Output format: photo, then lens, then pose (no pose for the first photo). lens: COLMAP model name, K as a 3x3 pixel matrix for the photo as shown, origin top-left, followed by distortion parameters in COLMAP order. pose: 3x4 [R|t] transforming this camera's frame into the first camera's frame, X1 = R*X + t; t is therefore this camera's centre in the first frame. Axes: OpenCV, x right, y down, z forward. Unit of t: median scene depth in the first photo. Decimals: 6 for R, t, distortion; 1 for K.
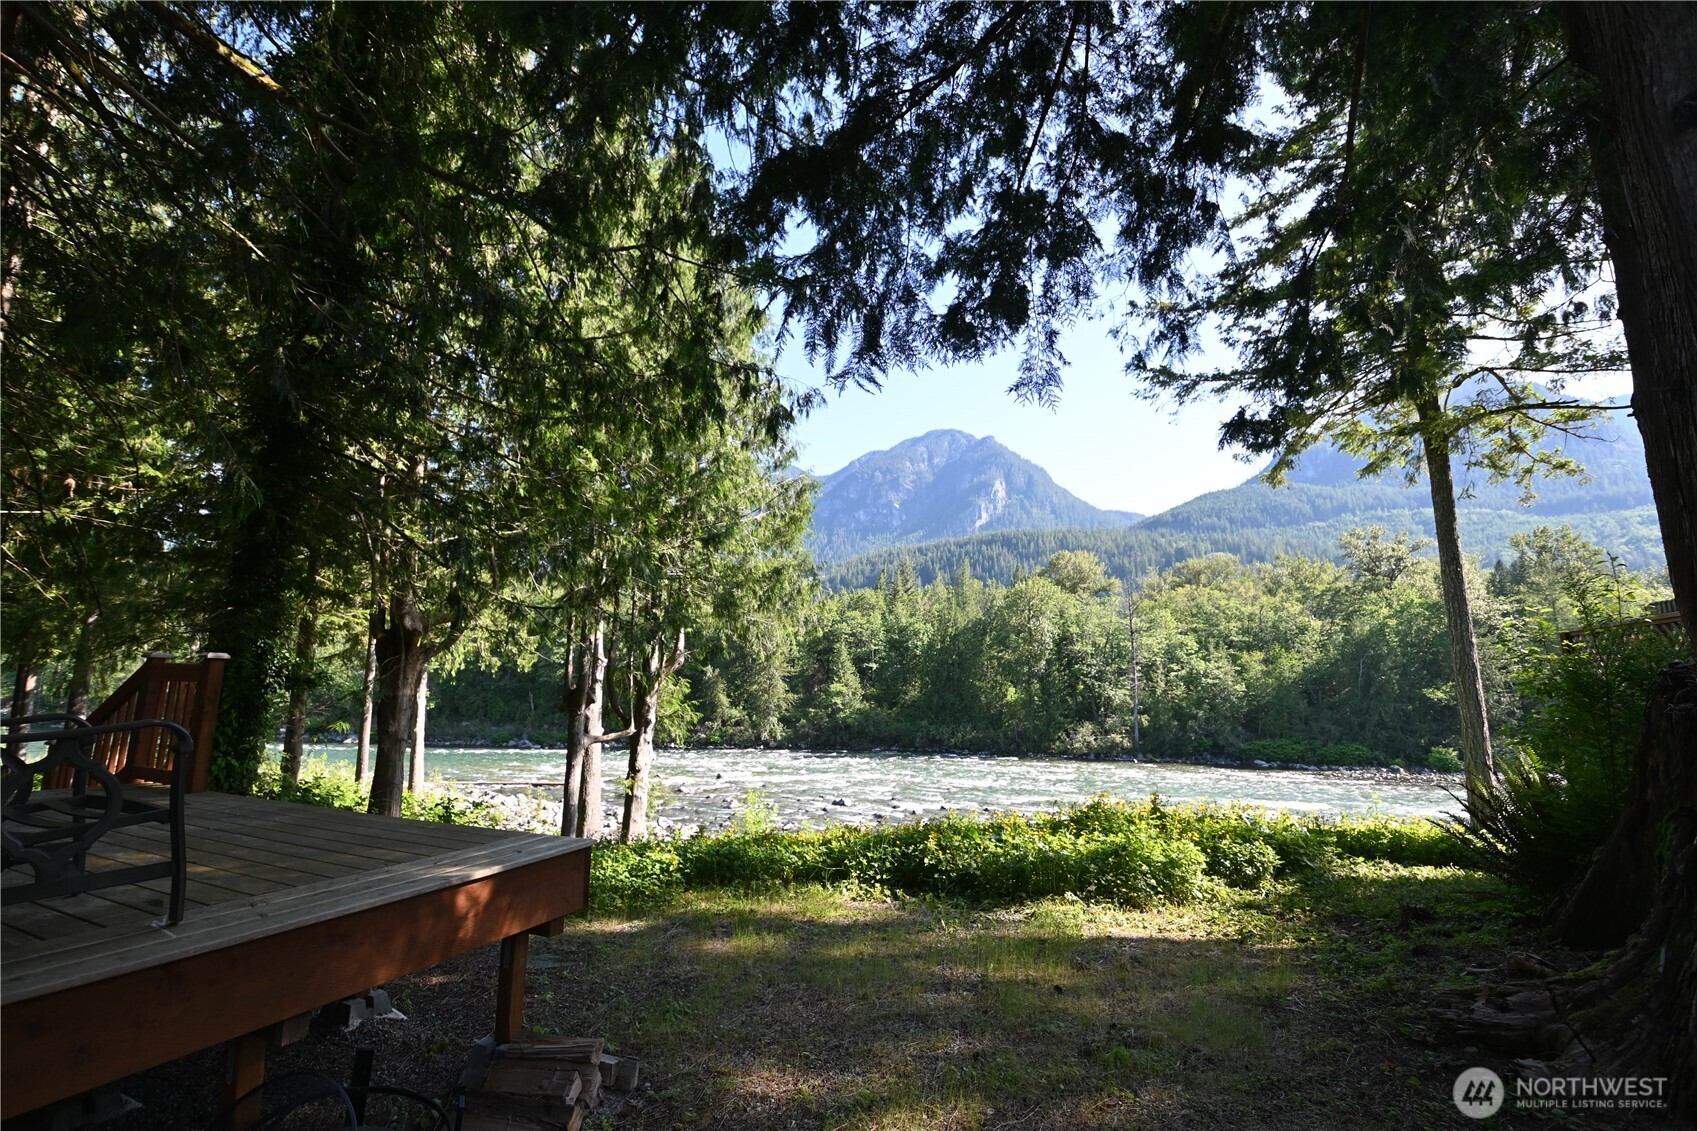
lens RADIAL K [[756.6, 0, 834.5], [0, 756.6, 533.6], [0, 0, 1]] dist [0.043743, -0.047452]
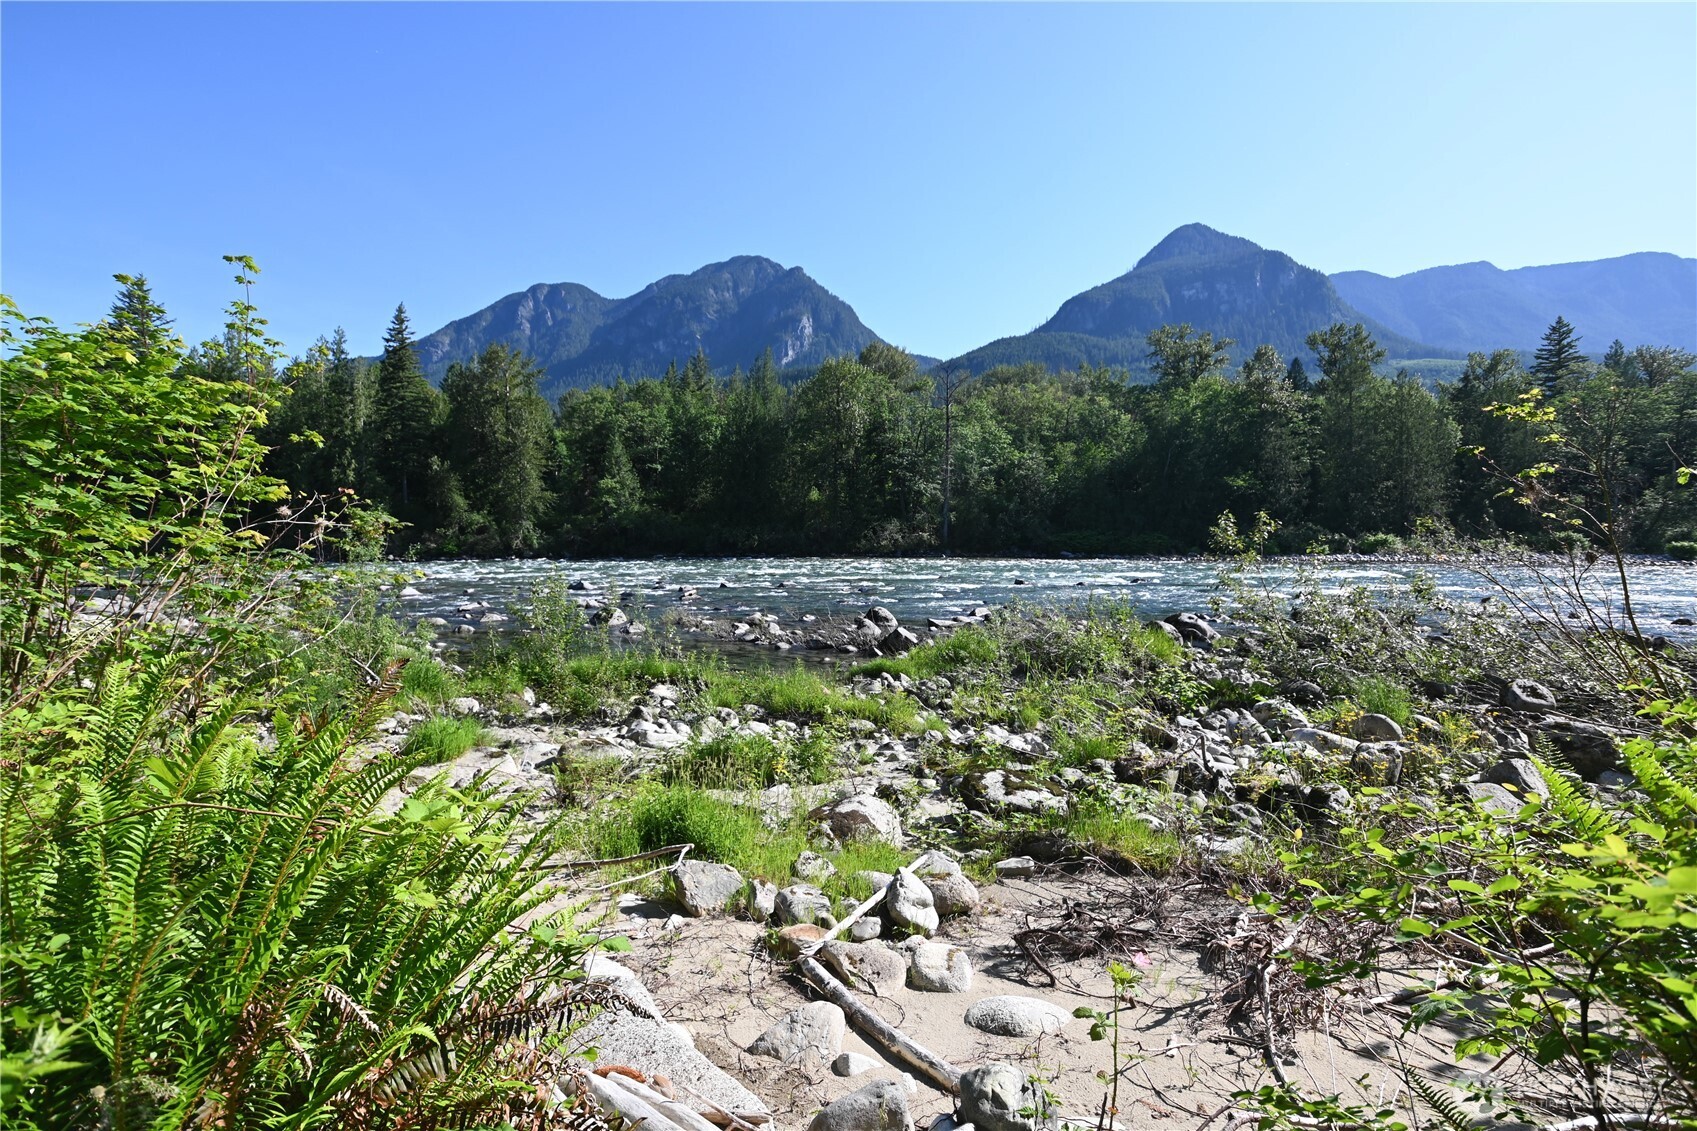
lens RADIAL K [[756.6, 0, 834.5], [0, 756.6, 533.6], [0, 0, 1]] dist [0.043743, -0.047452]
pose [[0.967578, -0.012337, 0.252271, 0.030934], [-0.039420, 0.979190, 0.199080, 0.078741], [-0.249478, -0.202570, 0.946956, 0.143841]]
